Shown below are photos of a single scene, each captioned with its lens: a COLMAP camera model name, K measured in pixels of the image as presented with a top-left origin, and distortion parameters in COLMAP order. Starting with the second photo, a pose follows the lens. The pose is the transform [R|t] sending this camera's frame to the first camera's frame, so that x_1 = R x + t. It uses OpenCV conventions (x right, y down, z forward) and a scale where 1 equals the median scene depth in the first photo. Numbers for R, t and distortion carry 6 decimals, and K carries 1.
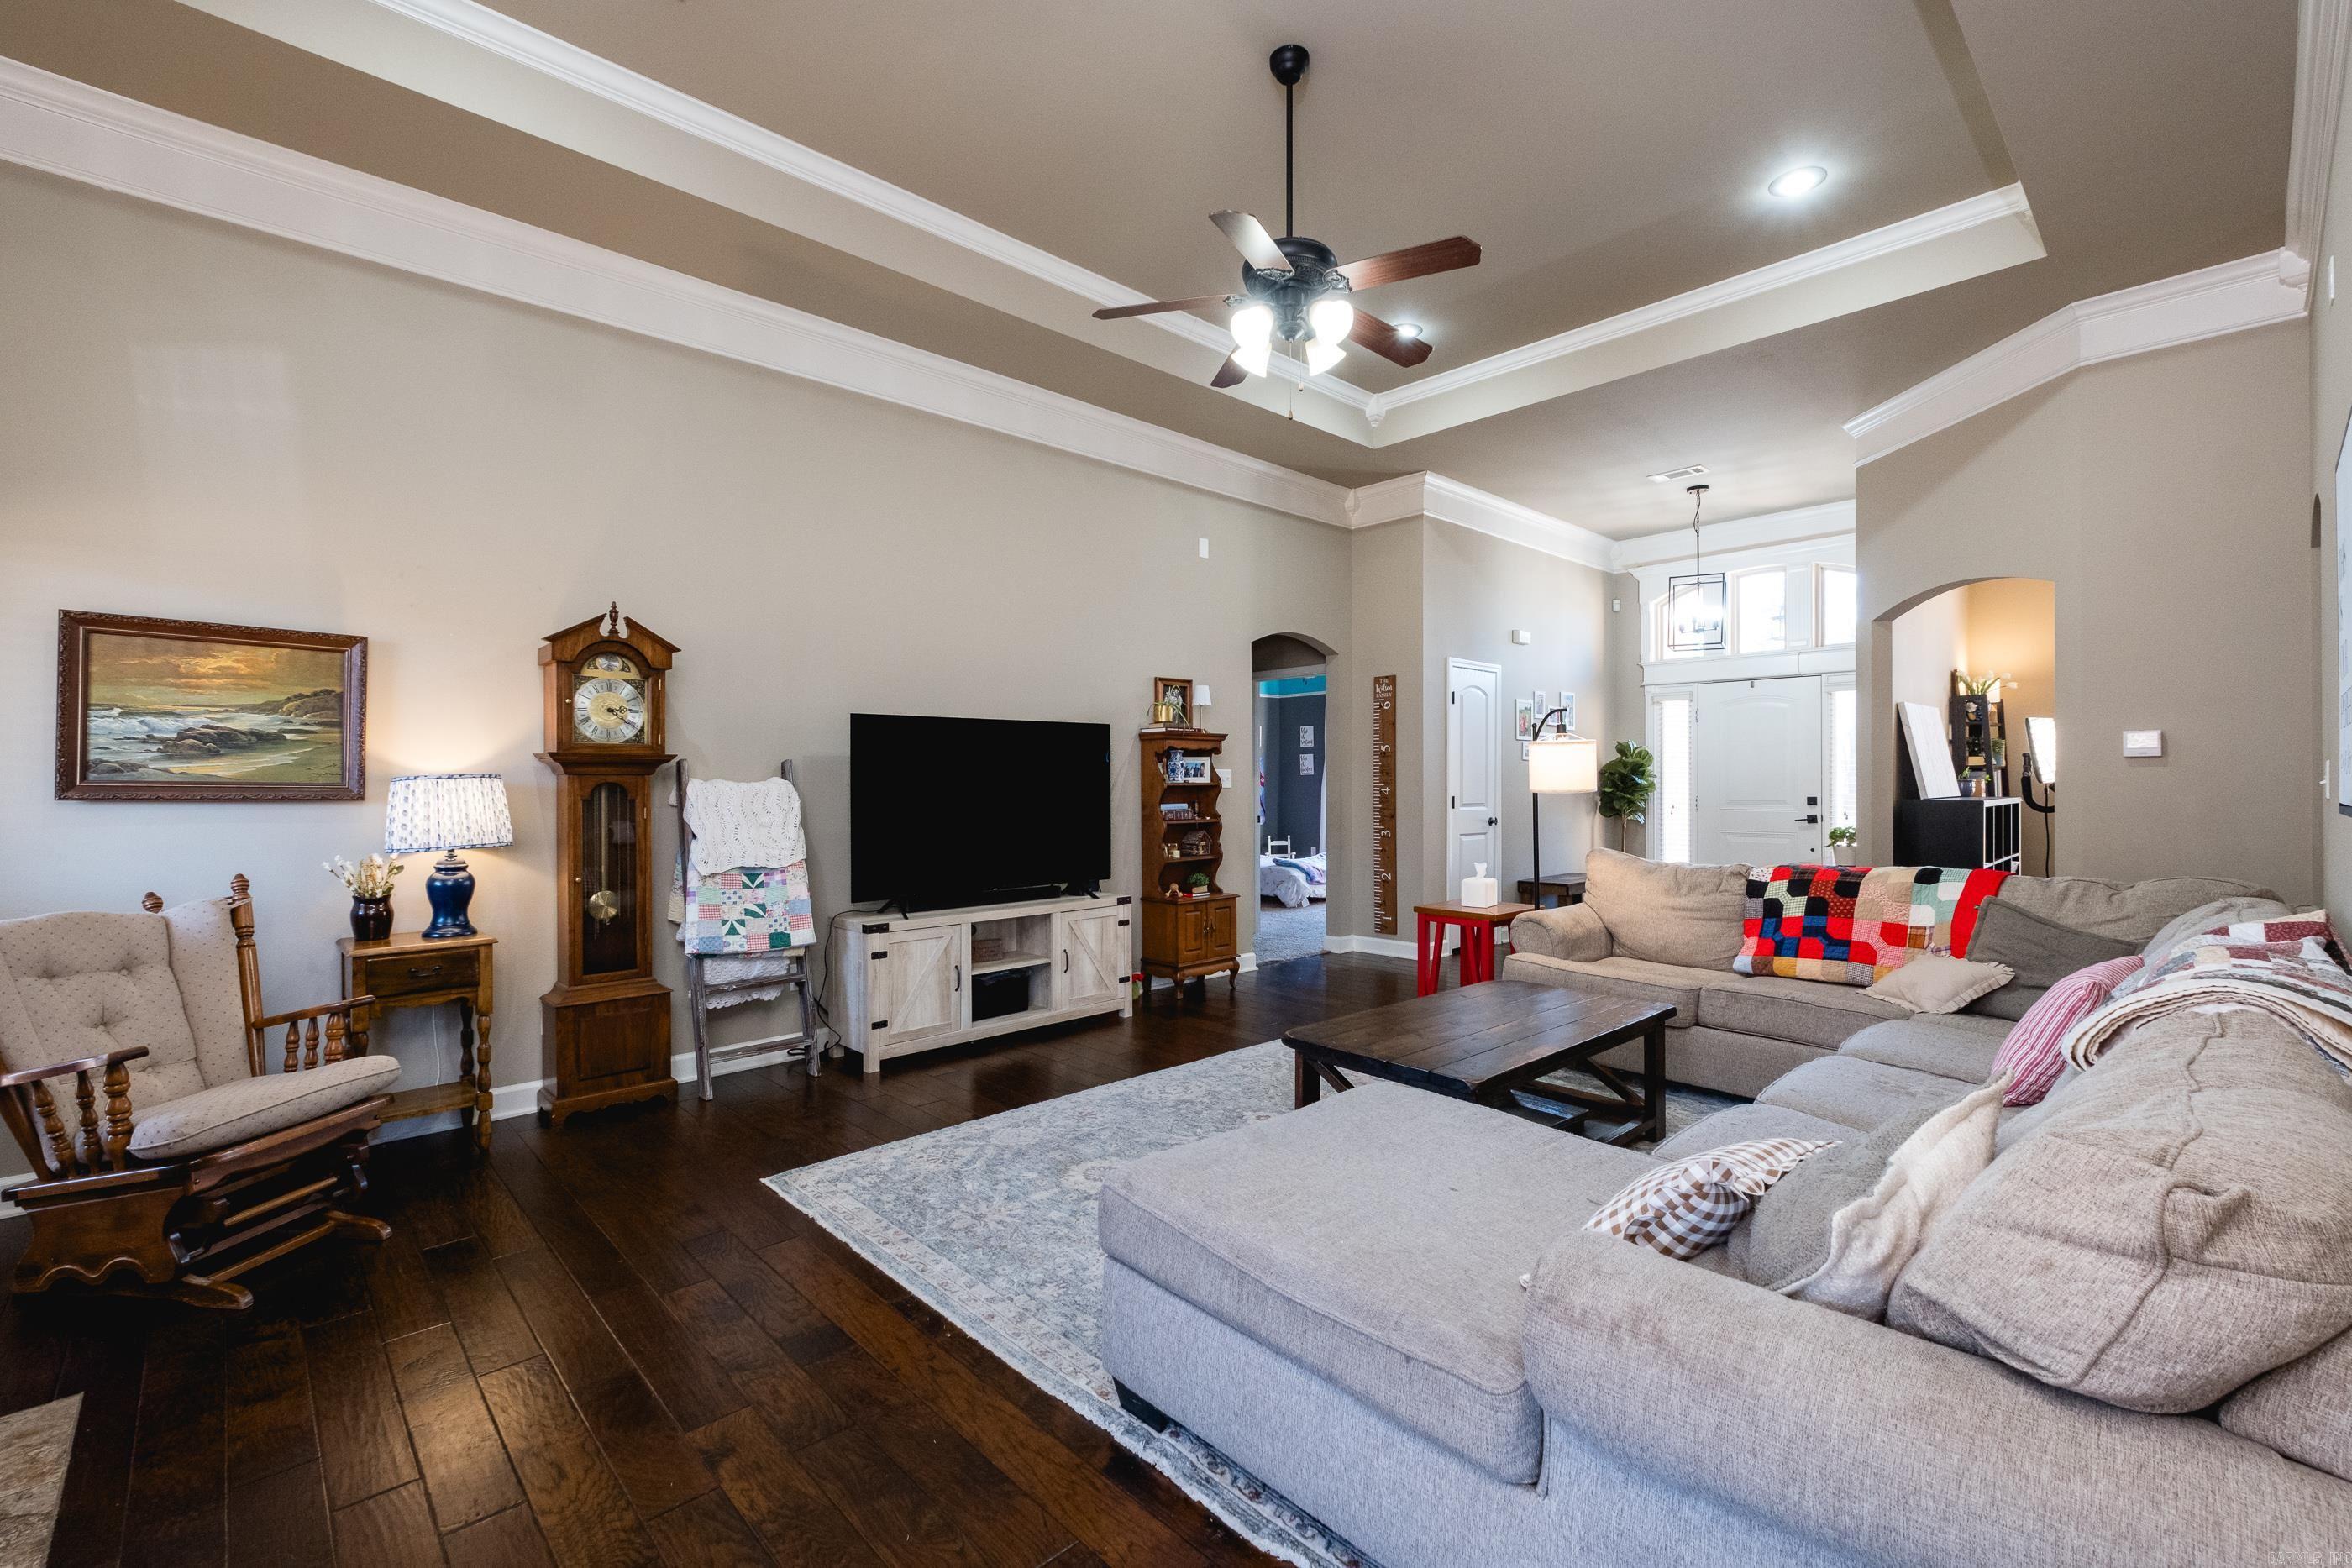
lens RADIAL K [[1009.3, 0, 1197.5], [0, 1009.3, 780.0], [0, 0, 1]] dist [0.024443, -0.016406]
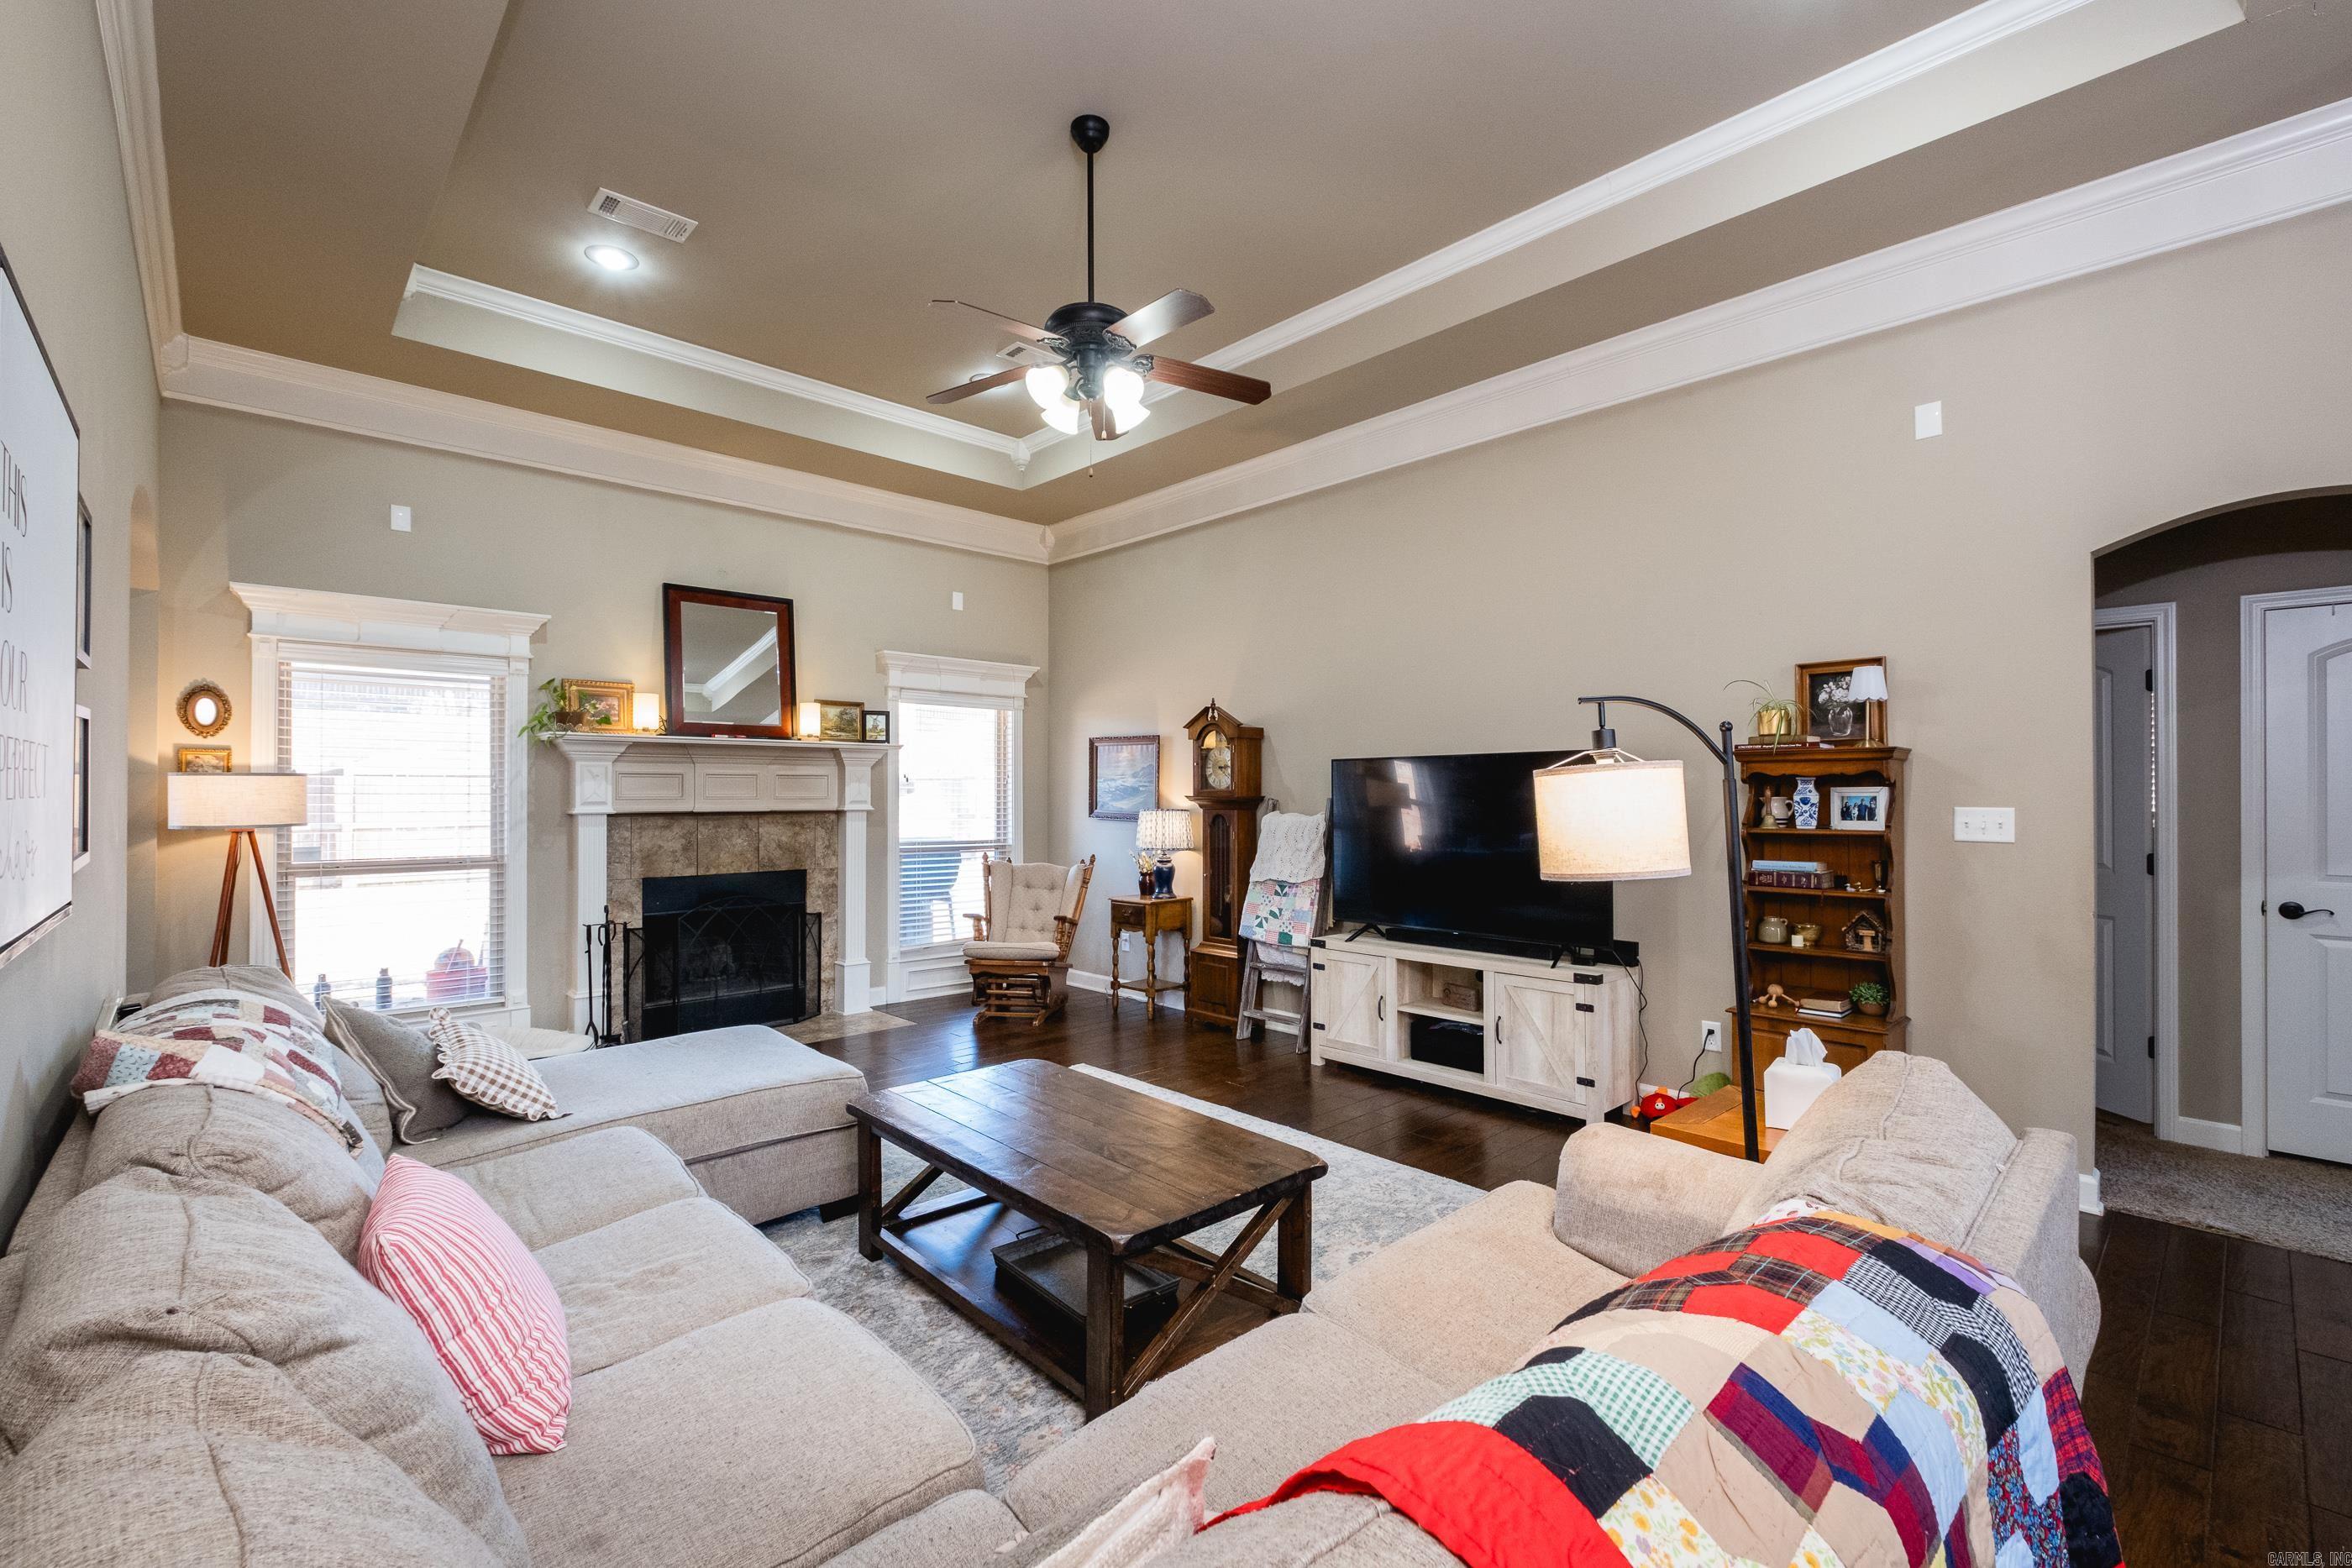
lens RADIAL K [[1038.9, 0, 1246.0], [0, 1038.9, 787.0], [0, 0, 1]] dist [-0.000950, -0.000155]
pose [[0.014353, -0.004829, -0.999885, 0.959389], [-0.001928, 0.999986, -0.004857, -0.030299], [0.999895, 0.001998, 0.014344, 0.976282]]
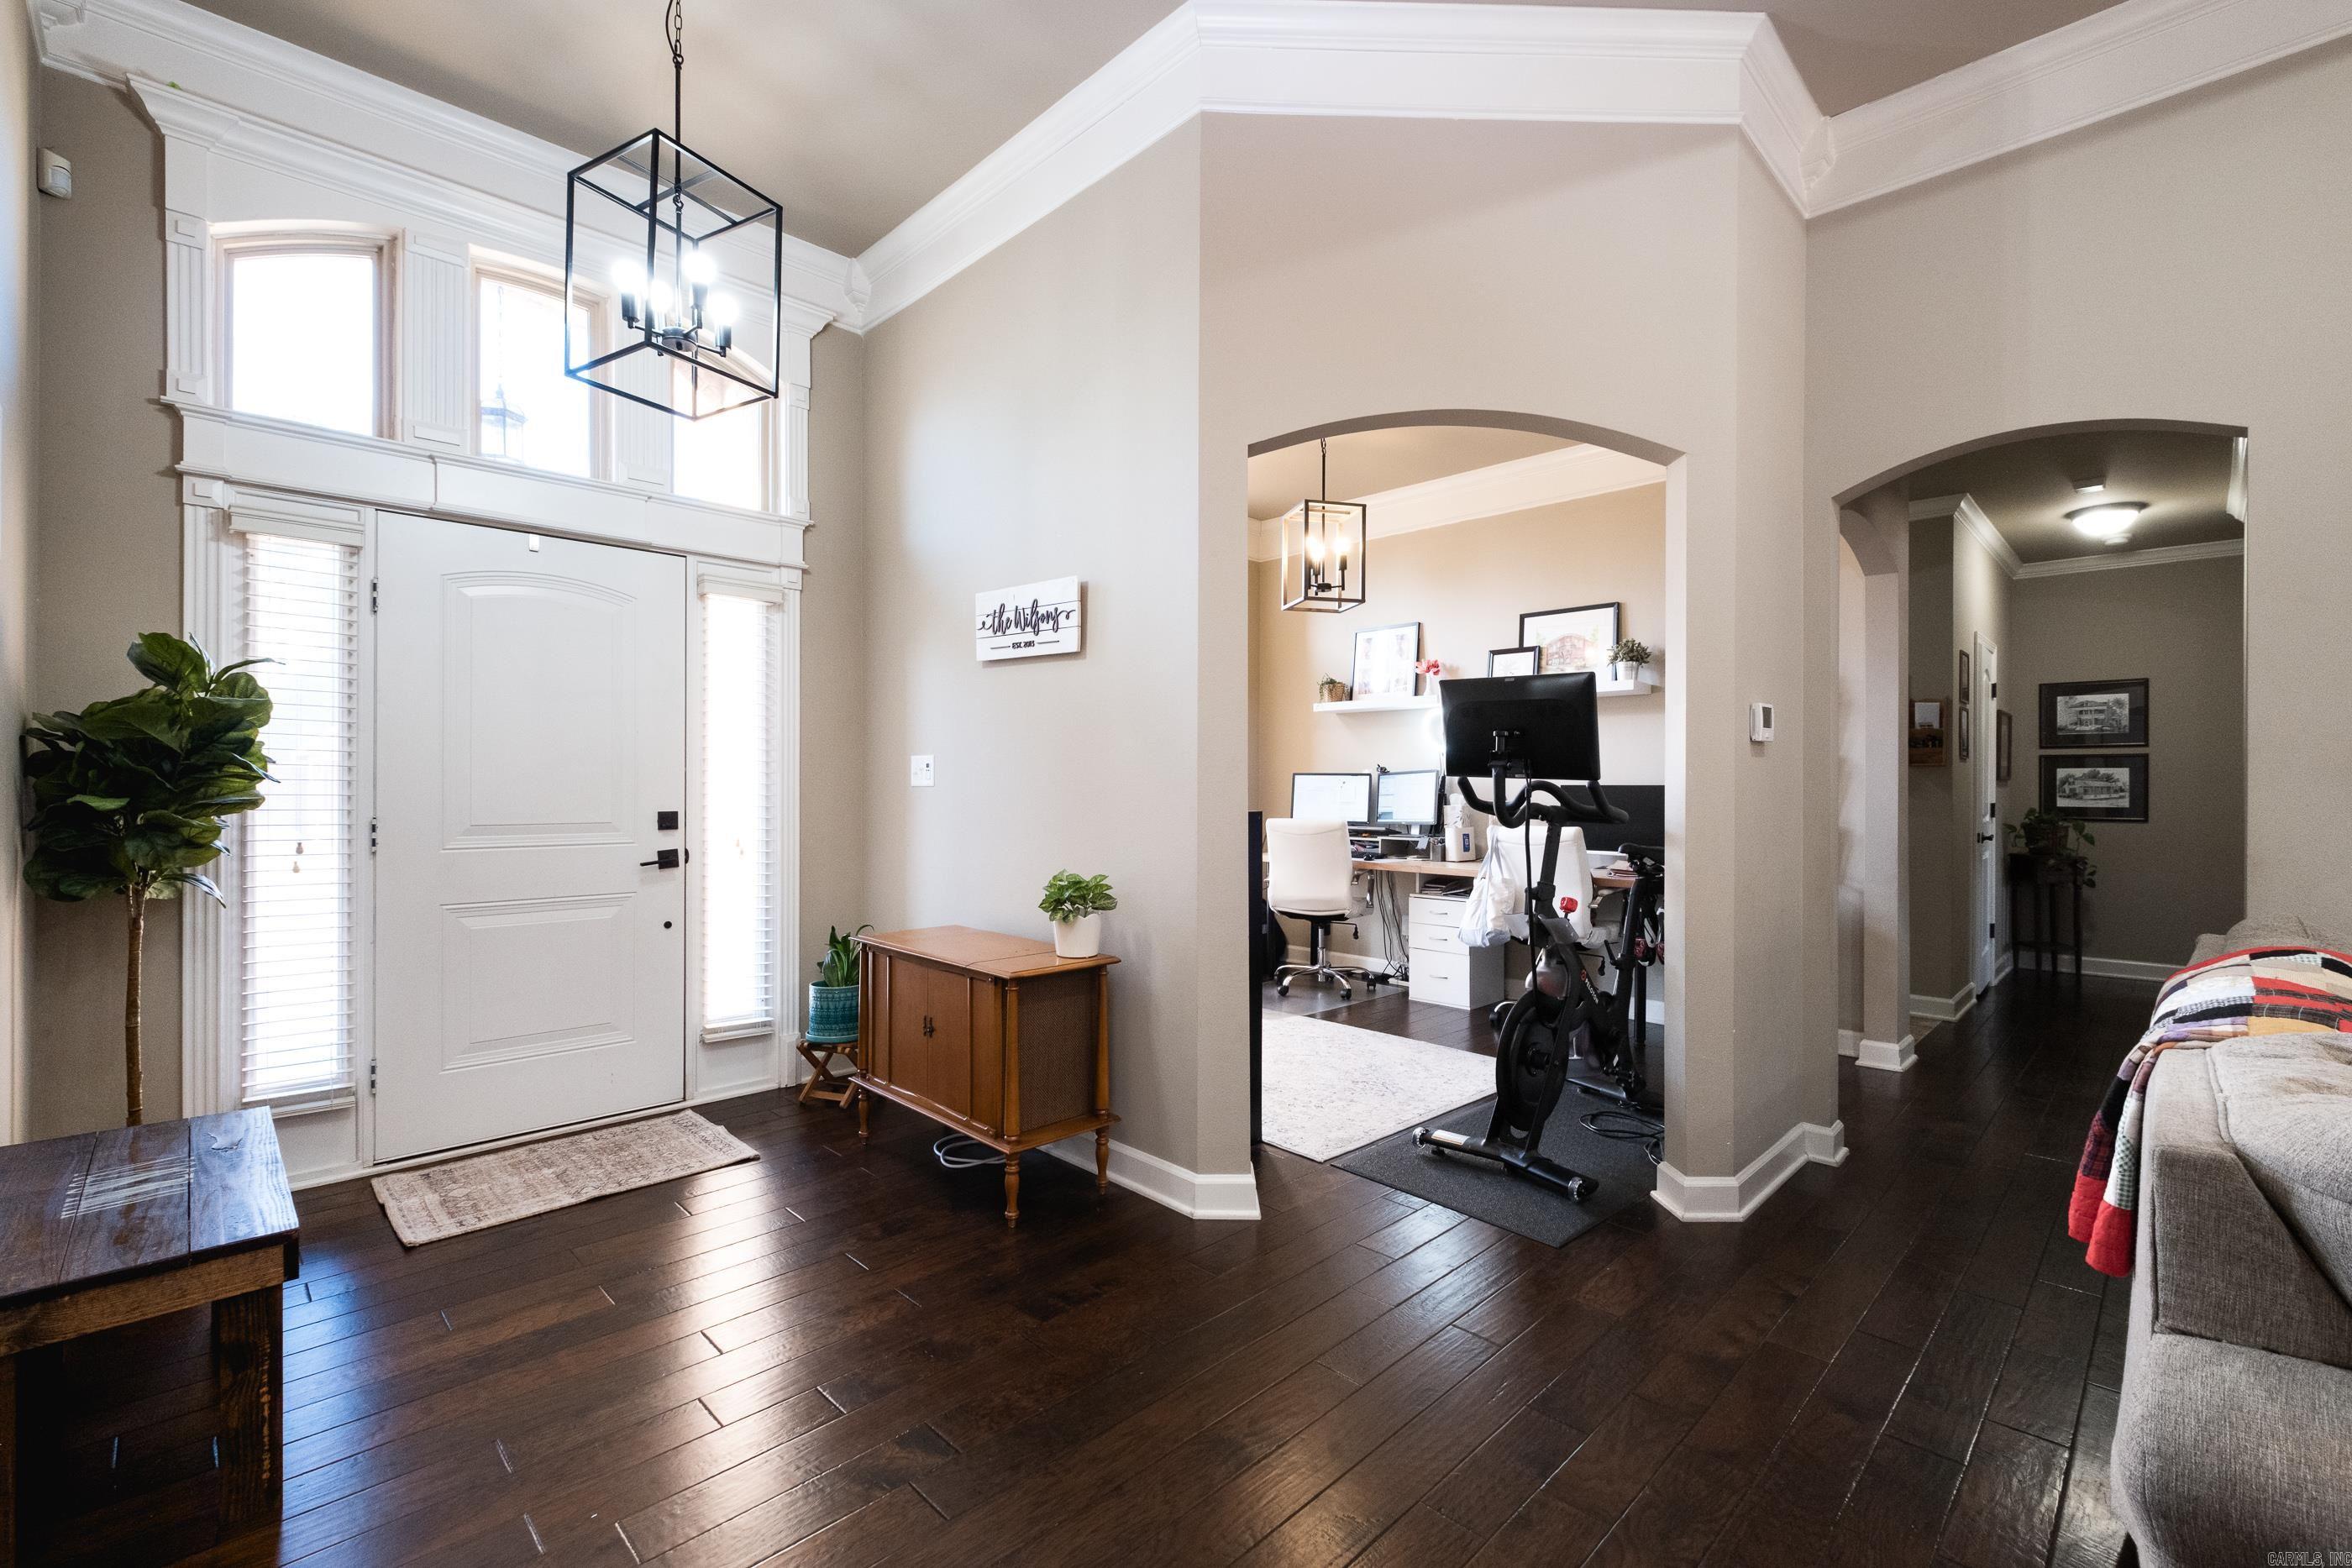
lens RADIAL K [[1010.9, 0, 1187.2], [0, 1010.9, 784.1], [0, 0, 1]] dist [0.000682, -0.000506]
pose [[-0.010696, 0.005467, 0.999928, 0.268507], [-0.001255, 0.999984, -0.005481, 0.011944], [-0.999942, -0.001313, -0.010689, 1.515067]]
